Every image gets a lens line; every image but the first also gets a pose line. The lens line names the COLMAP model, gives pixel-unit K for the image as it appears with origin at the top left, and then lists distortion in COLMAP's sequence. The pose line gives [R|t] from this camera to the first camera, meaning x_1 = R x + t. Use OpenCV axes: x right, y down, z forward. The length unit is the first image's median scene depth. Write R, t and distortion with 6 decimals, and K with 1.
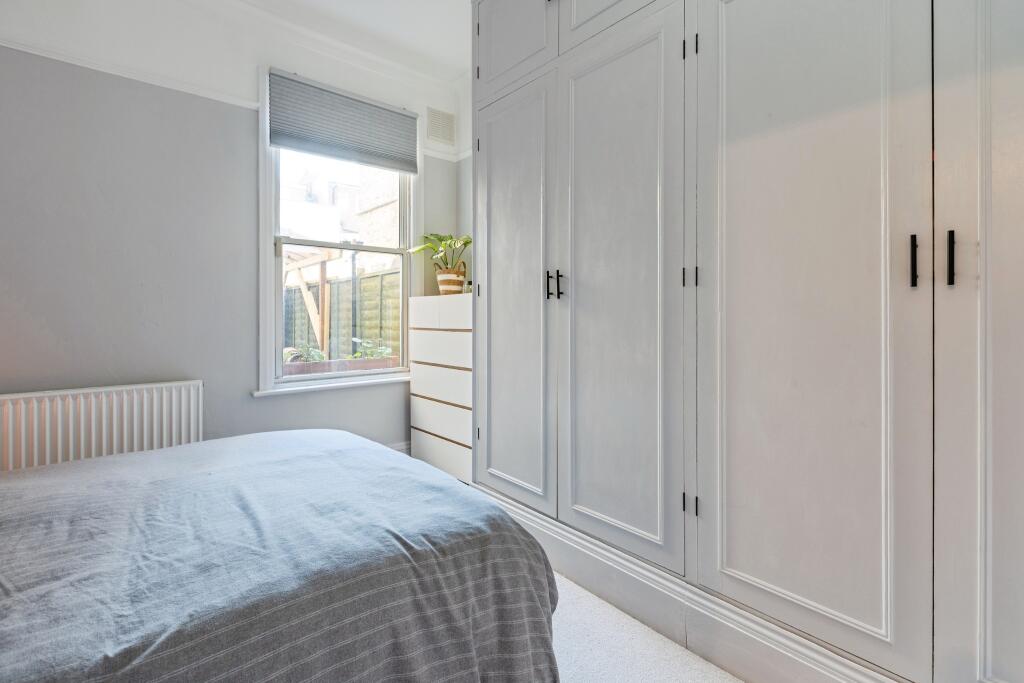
lens RADIAL K [[467.9, 0, 511.9], [0, 467.9, 314.8], [0, 0, 1]] dist [0.000462, 0.000012]
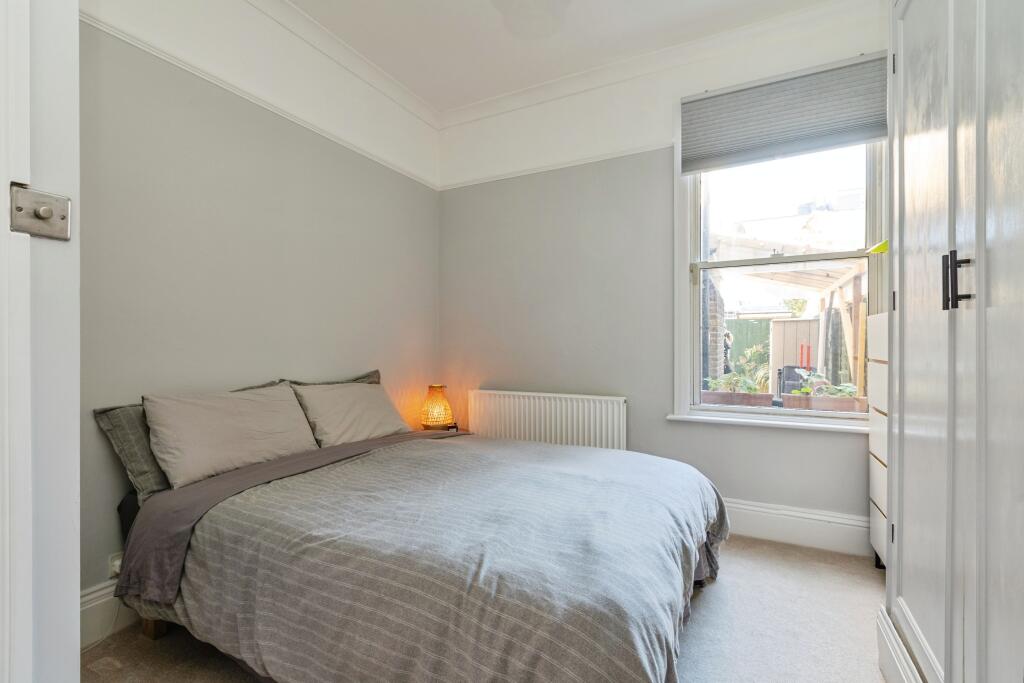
lens RADIAL K [[462.4, 0, 506.9], [0, 462.4, 340.3], [0, 0, 1]] dist [-0.000741, -0.000271]
pose [[0.366128, -0.005936, -0.930546, 0.304053], [0.005407, 0.999976, -0.004252, -0.000540], [0.930549, -0.003475, 0.366151, 0.299729]]
